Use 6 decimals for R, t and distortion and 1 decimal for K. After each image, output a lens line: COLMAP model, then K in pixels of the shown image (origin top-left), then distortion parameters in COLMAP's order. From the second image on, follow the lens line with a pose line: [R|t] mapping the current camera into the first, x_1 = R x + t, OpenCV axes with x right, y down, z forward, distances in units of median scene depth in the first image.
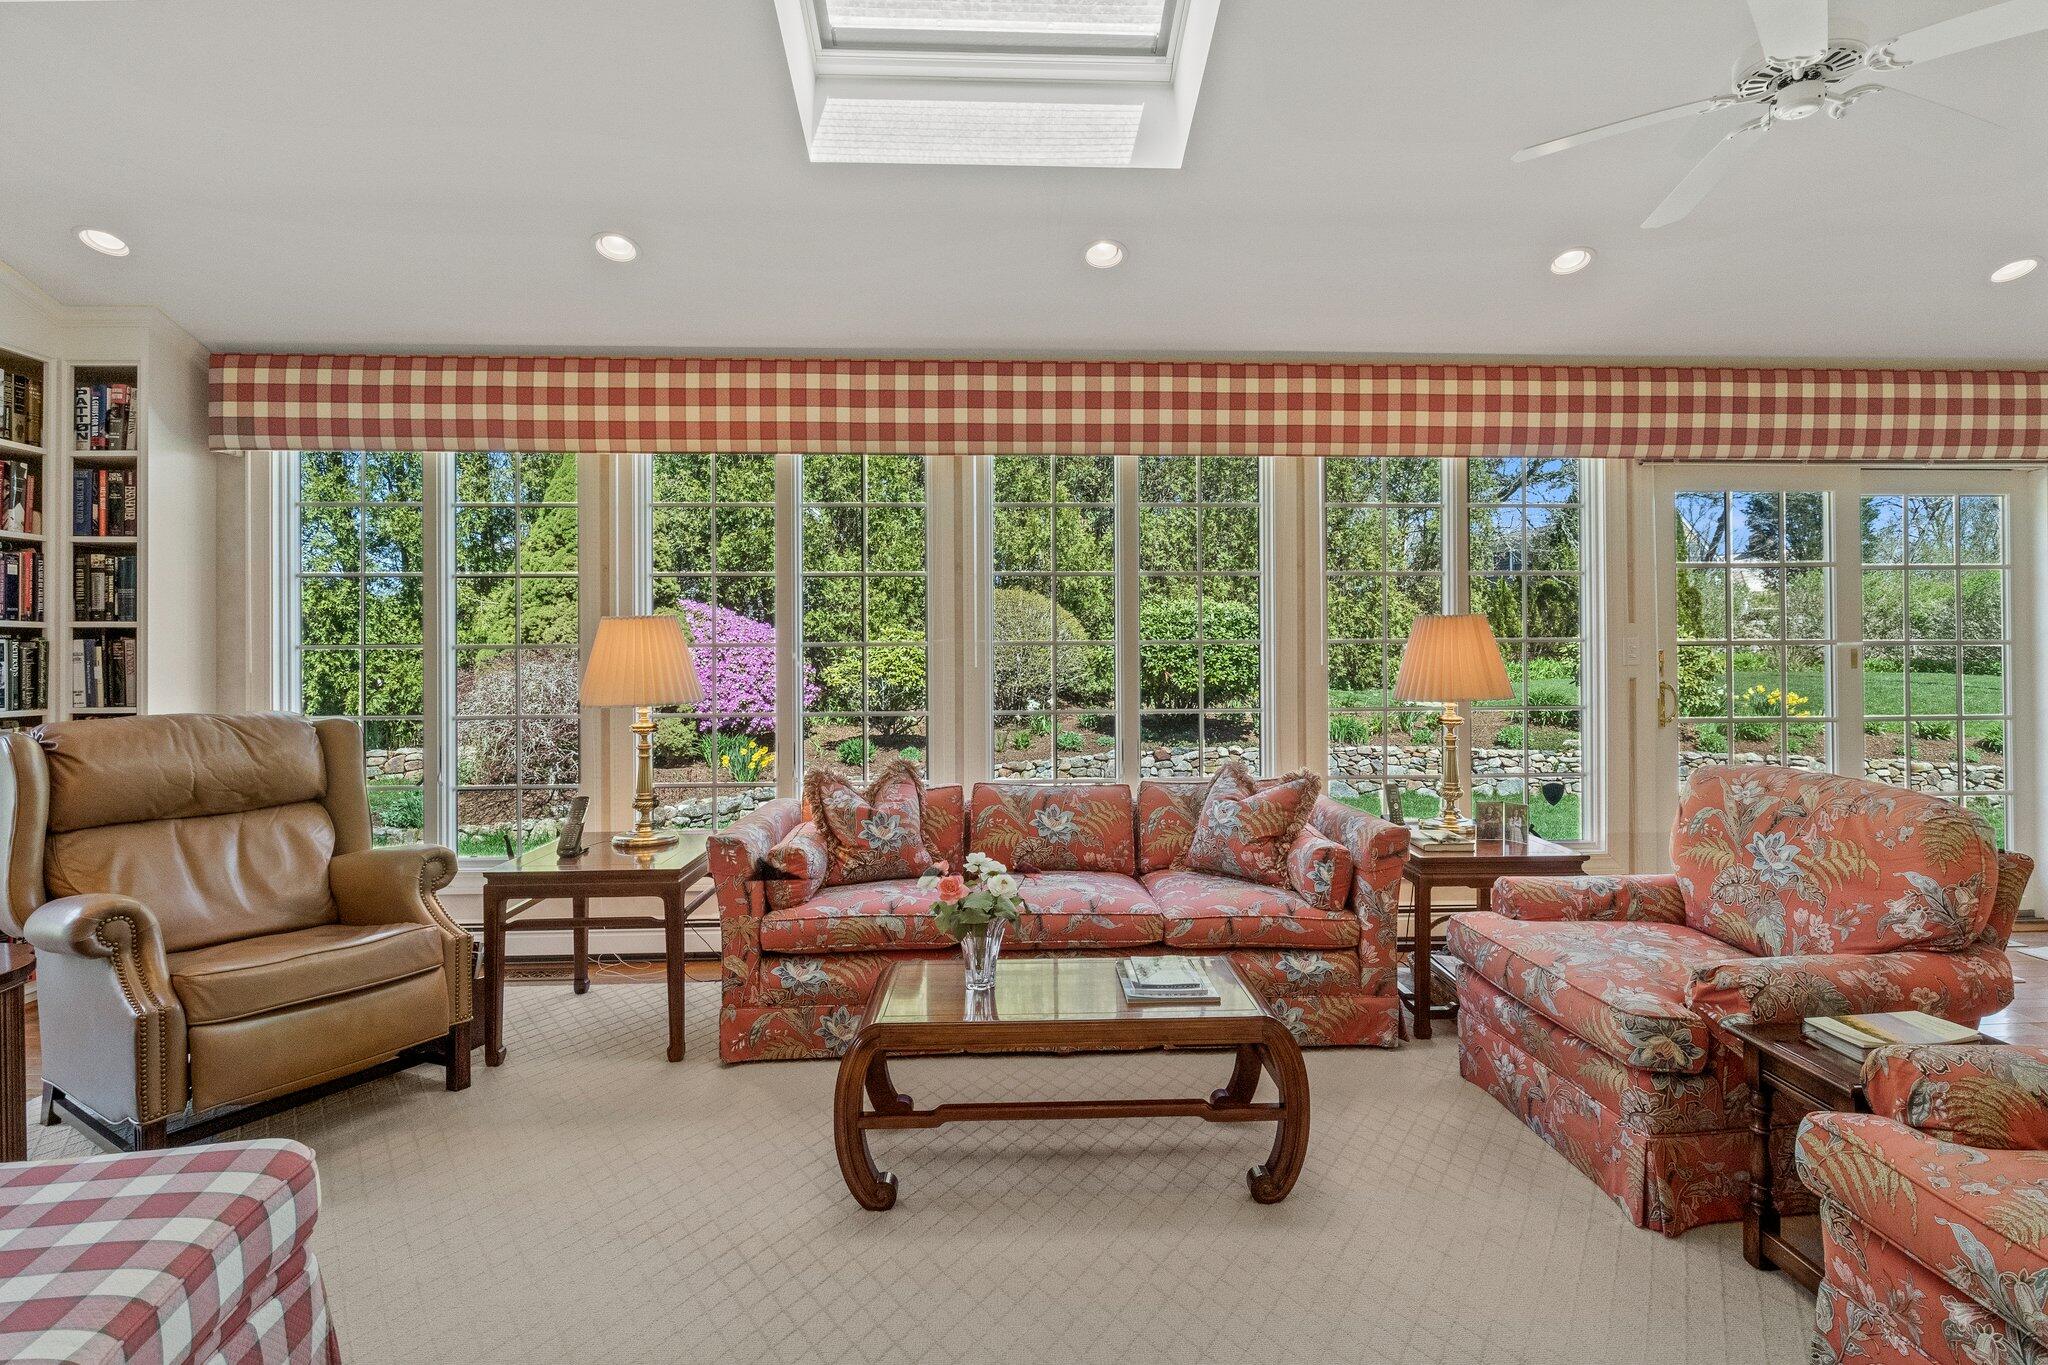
lens RADIAL K [[1039.9, 0, 1013.3], [0, 1039.9, 674.3], [0, 0, 1]] dist [-0.004420, -0.001756]
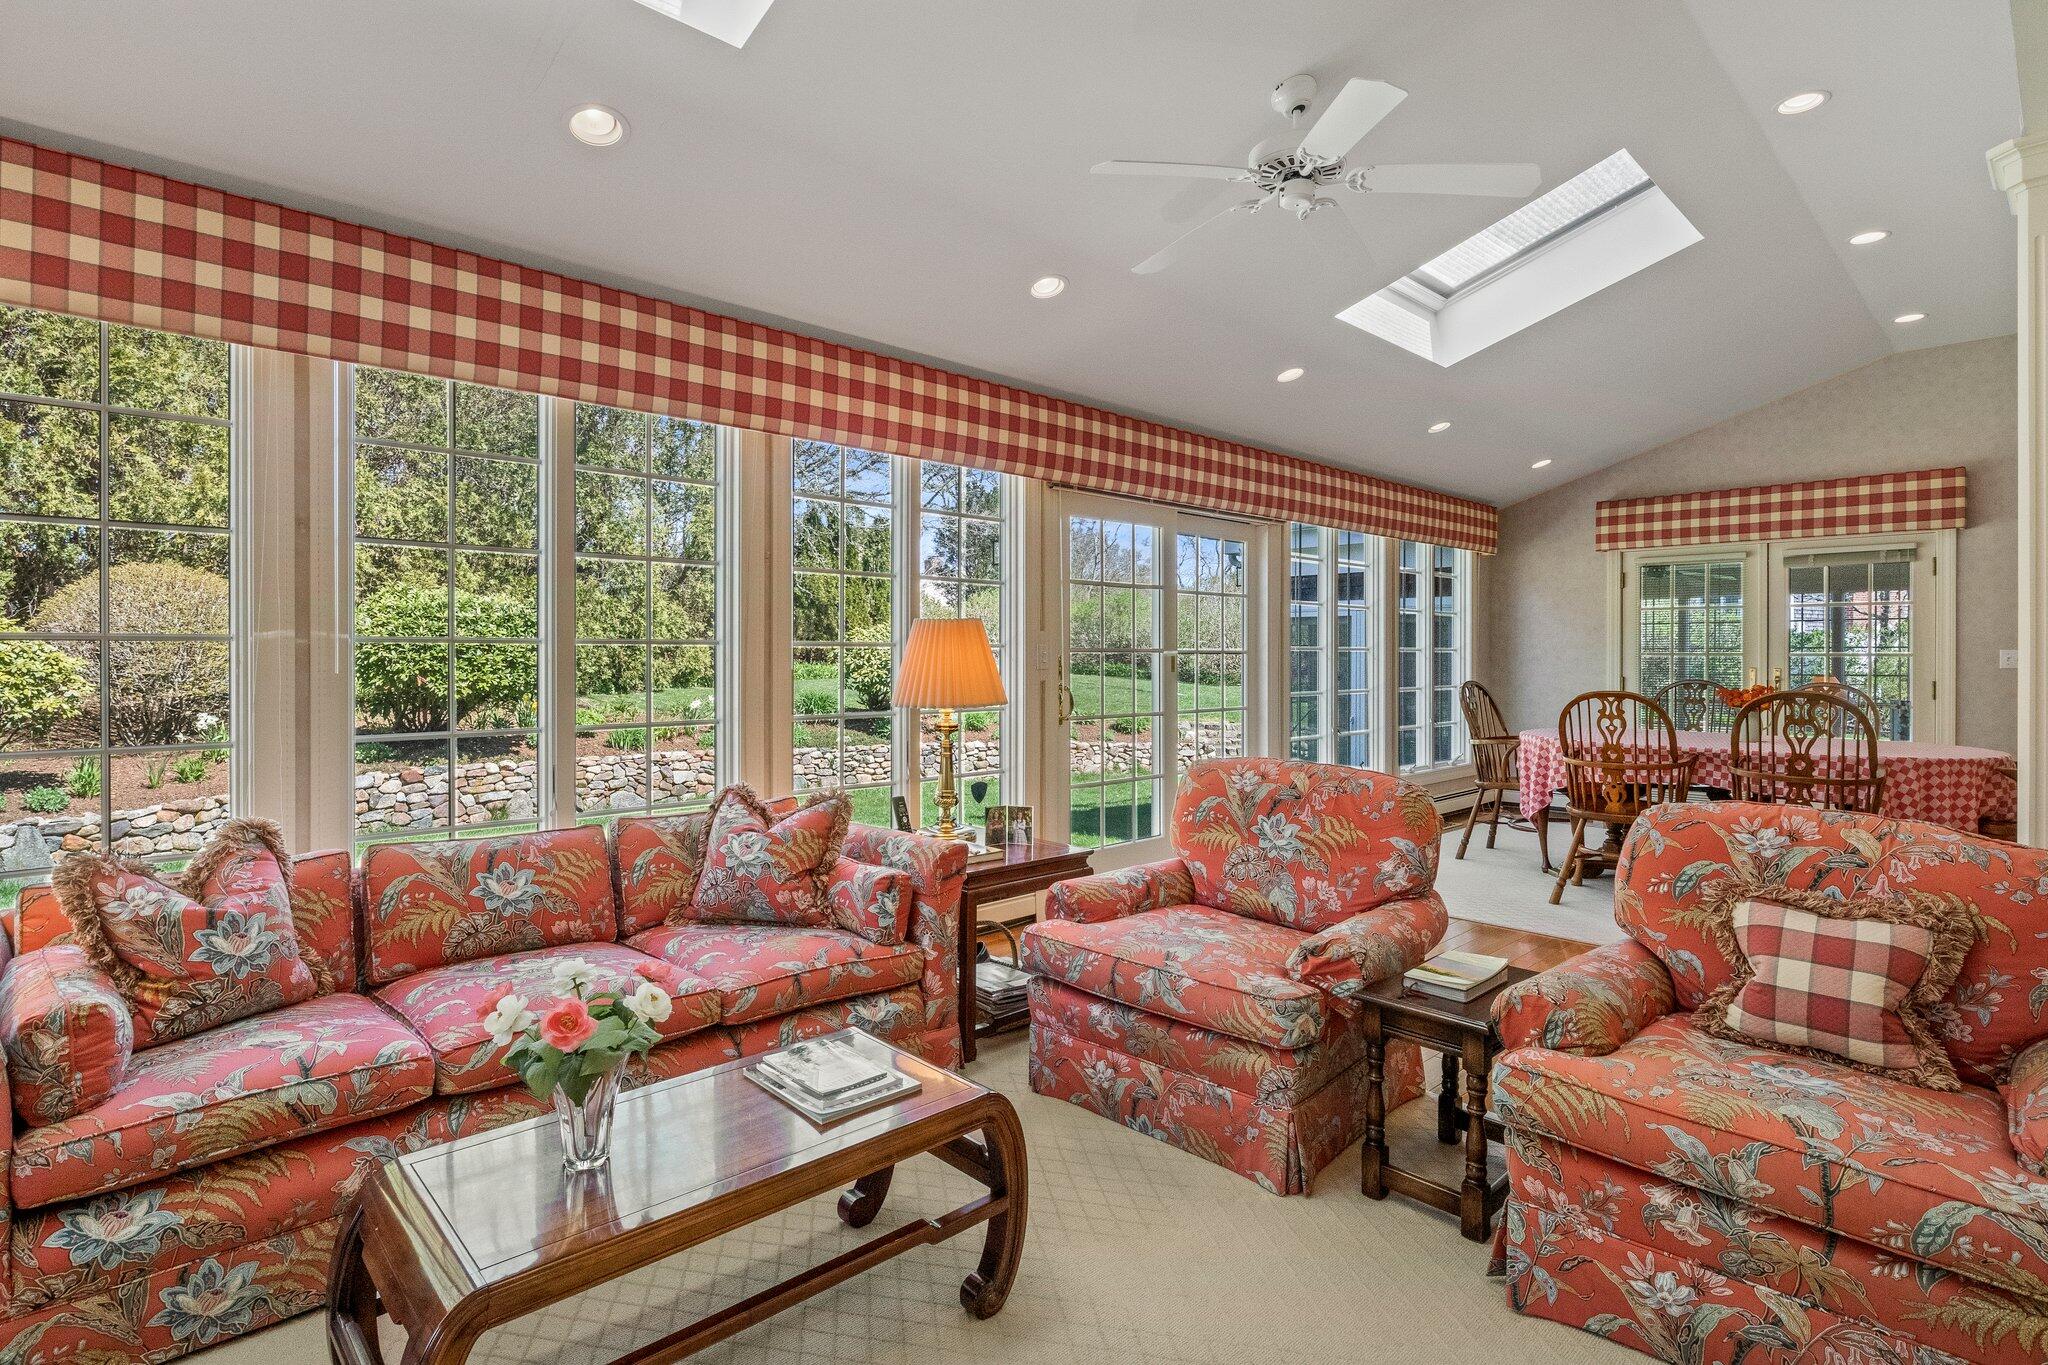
lens RADIAL K [[1039.9, 0, 1029.6], [0, 1039.9, 675.9], [0, 0, 1]] dist [-0.004420, -0.001756]
pose [[0.737710, -0.004535, 0.675103, -0.214944], [0.004492, 0.999988, 0.001809, -0.005719], [-0.675103, 0.001697, 0.737722, 0.263025]]
